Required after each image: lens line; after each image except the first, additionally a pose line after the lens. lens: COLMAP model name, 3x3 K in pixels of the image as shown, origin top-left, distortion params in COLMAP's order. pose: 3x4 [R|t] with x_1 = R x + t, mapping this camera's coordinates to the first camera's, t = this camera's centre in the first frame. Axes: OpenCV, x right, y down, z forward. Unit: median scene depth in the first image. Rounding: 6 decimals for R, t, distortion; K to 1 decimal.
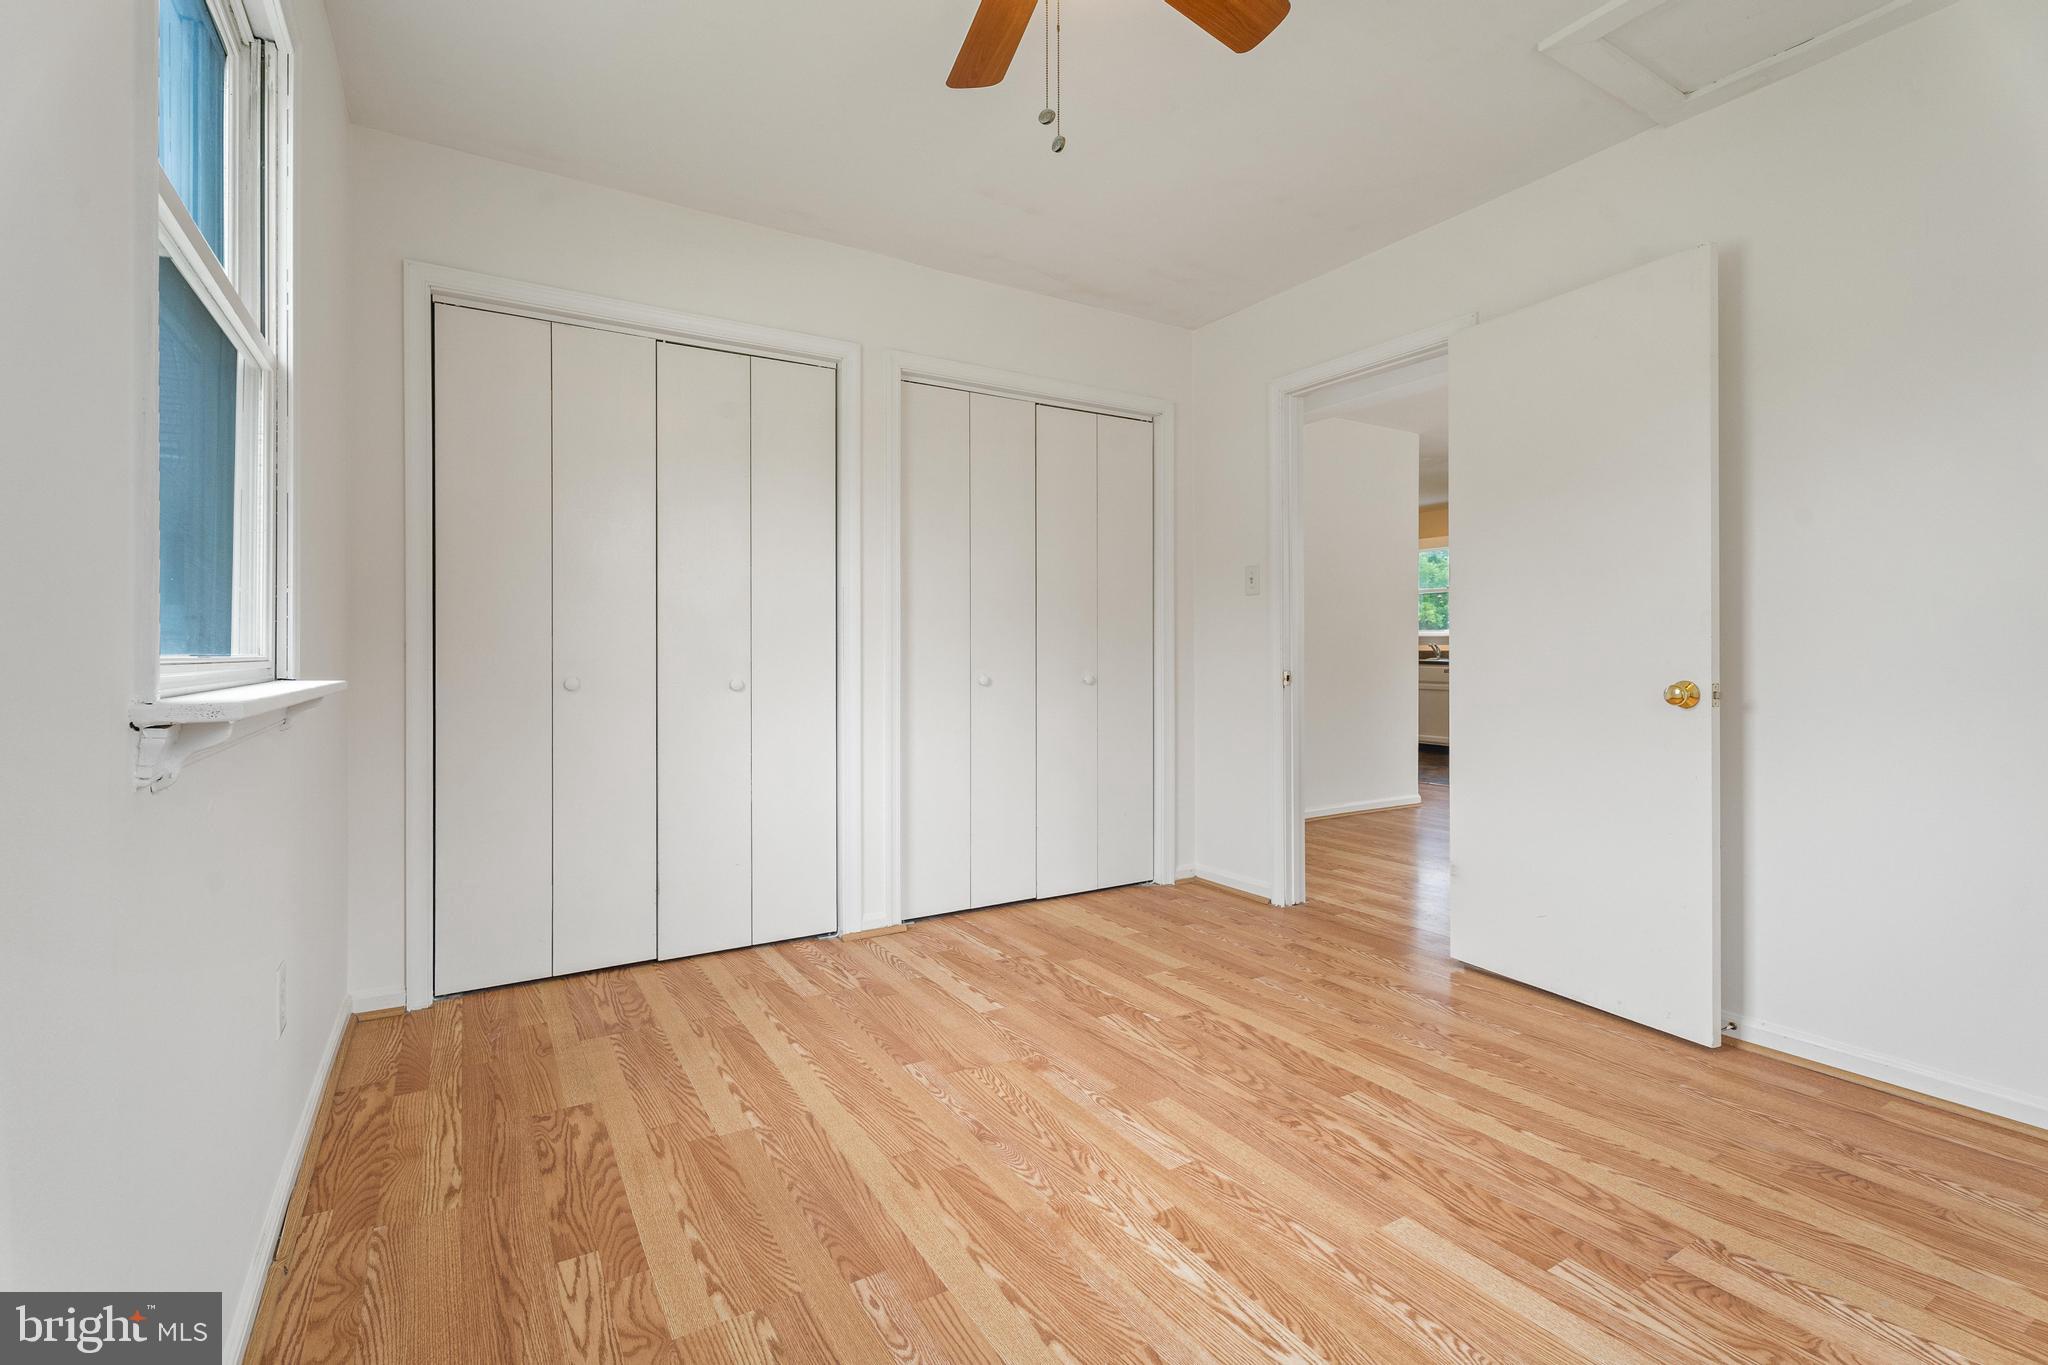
lens RADIAL K [[912.4, 0, 1017.1], [0, 912.4, 651.4], [0, 0, 1]] dist [0.002367, 0.000407]
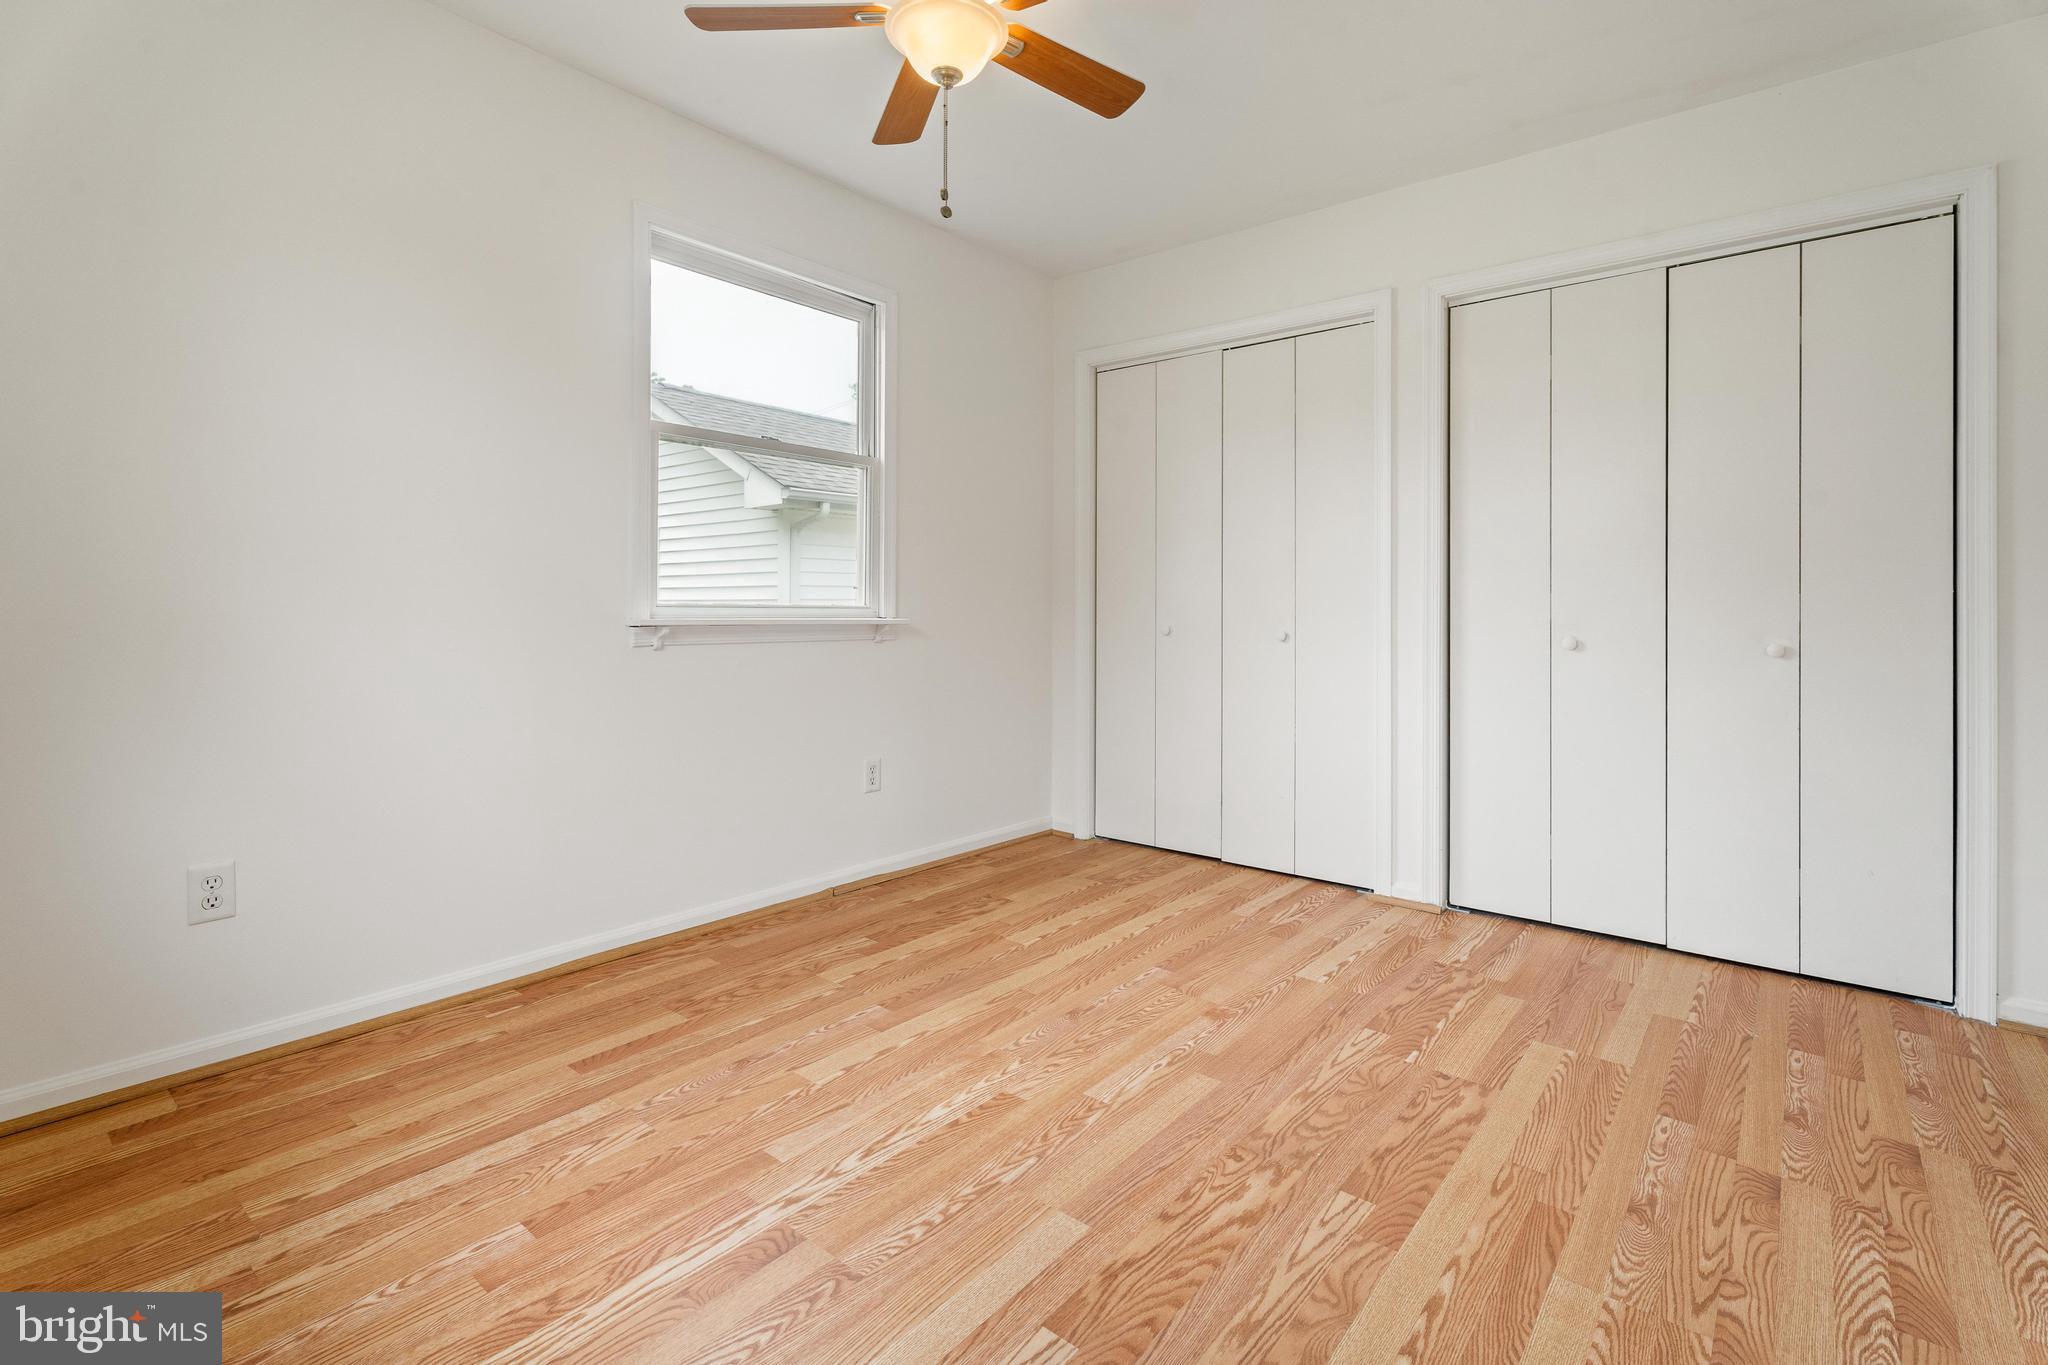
lens RADIAL K [[938.0, 0, 1042.4], [0, 938.0, 607.1], [0, 0, 1]] dist [0.000133, 0.000526]
pose [[0.343449, 0.001861, -0.939170, 1.030442], [-0.005857, 0.999983, -0.000161, 0.005797], [0.939153, 0.005556, 0.343454, 0.512868]]
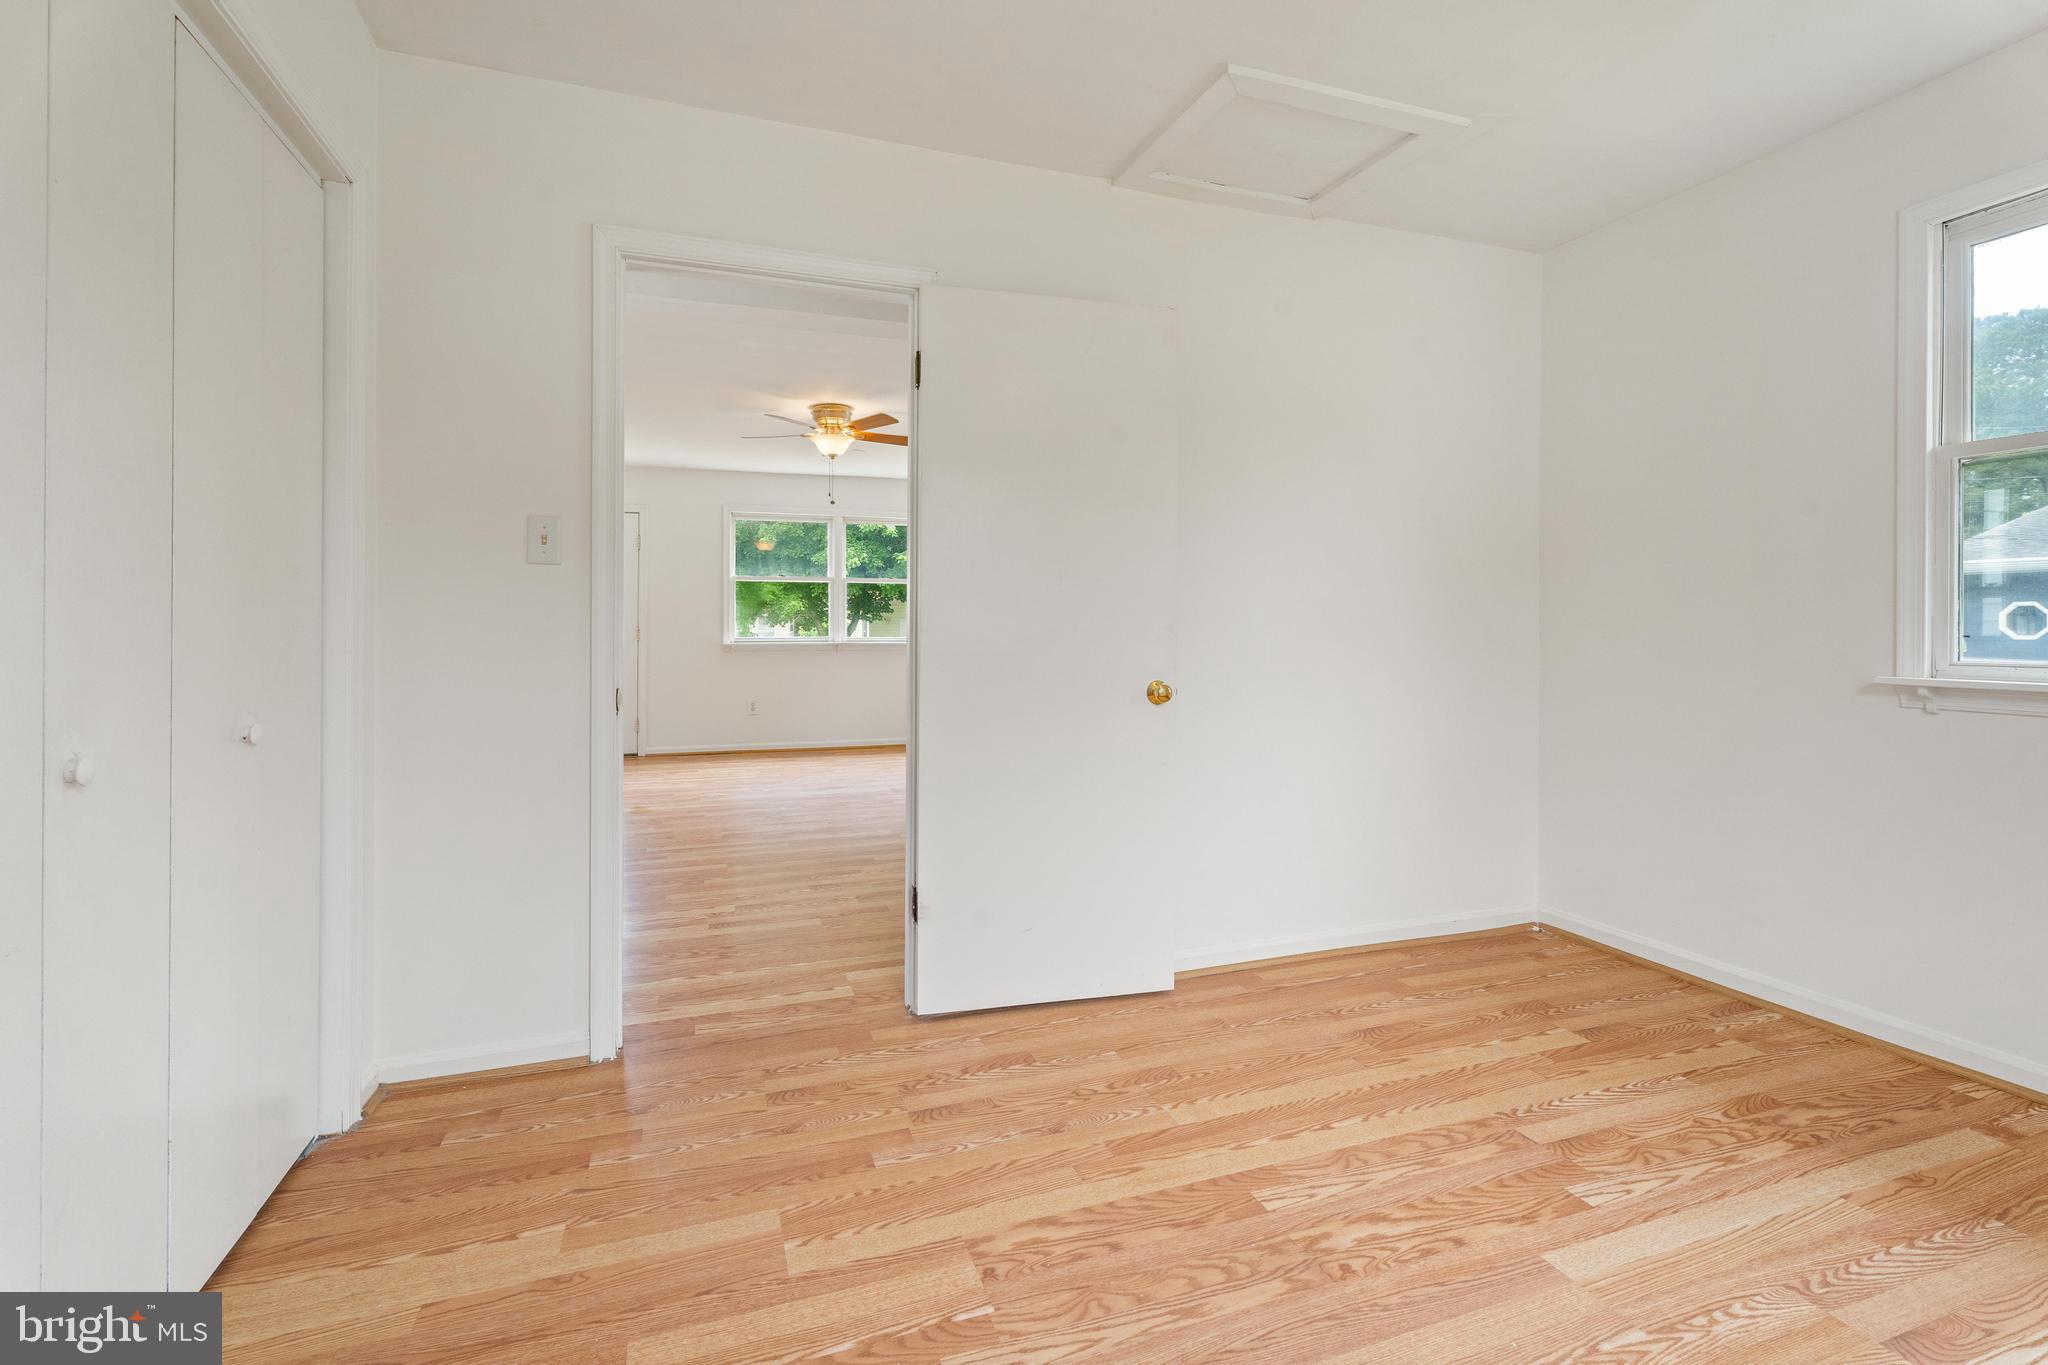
lens RADIAL K [[929.2, 0, 1024.3], [0, 929.2, 646.4], [0, 0, 1]] dist [0.001925, -0.001150]
pose [[0.205478, -0.013017, 0.978575, -0.517873], [-0.001481, 0.999906, 0.013612, -0.030810], [-0.978661, -0.004246, 0.205439, 1.078055]]
